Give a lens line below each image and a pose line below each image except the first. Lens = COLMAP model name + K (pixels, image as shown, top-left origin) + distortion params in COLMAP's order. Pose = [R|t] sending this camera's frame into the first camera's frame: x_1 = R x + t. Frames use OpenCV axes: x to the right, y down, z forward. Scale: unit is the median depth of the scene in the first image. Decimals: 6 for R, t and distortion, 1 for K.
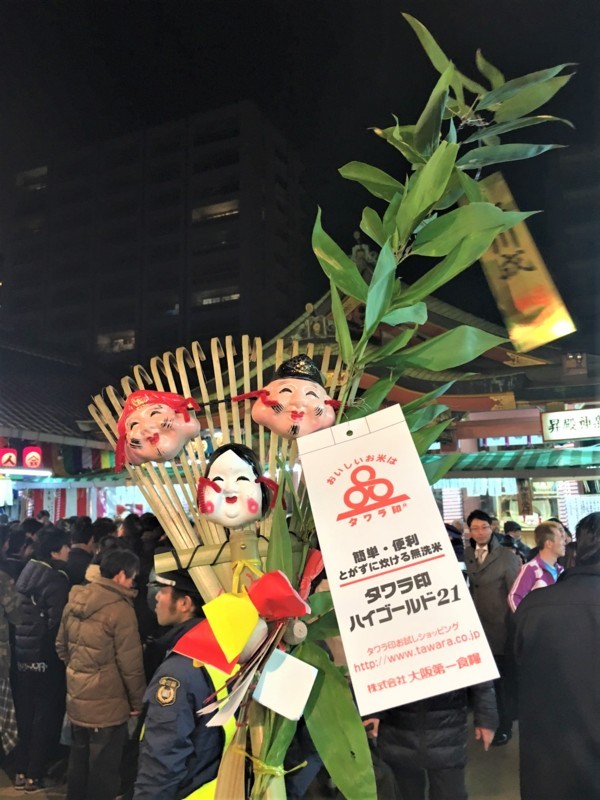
lens RADIAL K [[672.8, 0, 301.3], [0, 672.8, 398.4], [0, 0, 1]] dist [0.015053, 0.005836]
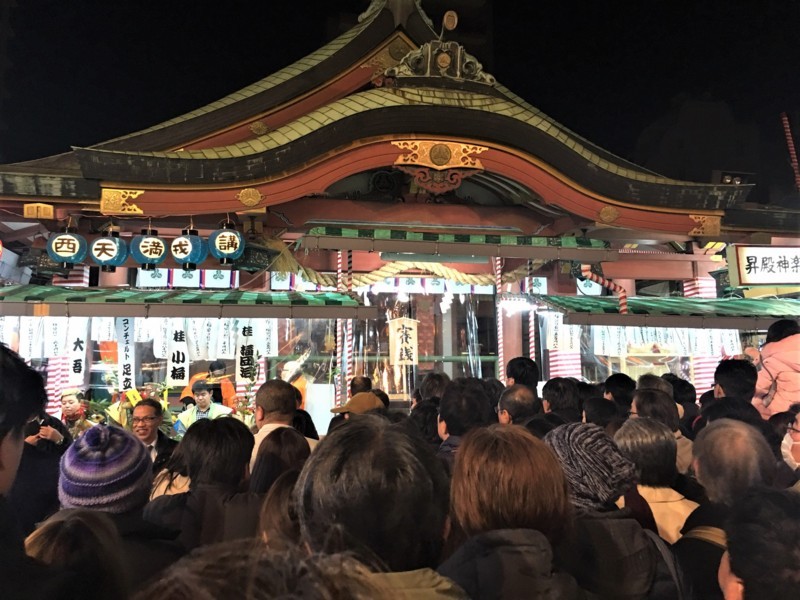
lens RADIAL K [[672.8, 0, 398.9], [0, 672.8, 303.1], [0, 0, 1]] dist [0.015053, 0.005836]
pose [[0.837574, 0.075799, 0.541040, -0.355279], [-0.112974, 0.992953, 0.035781, 0.100069], [-0.534515, -0.091093, 0.840235, 0.570385]]
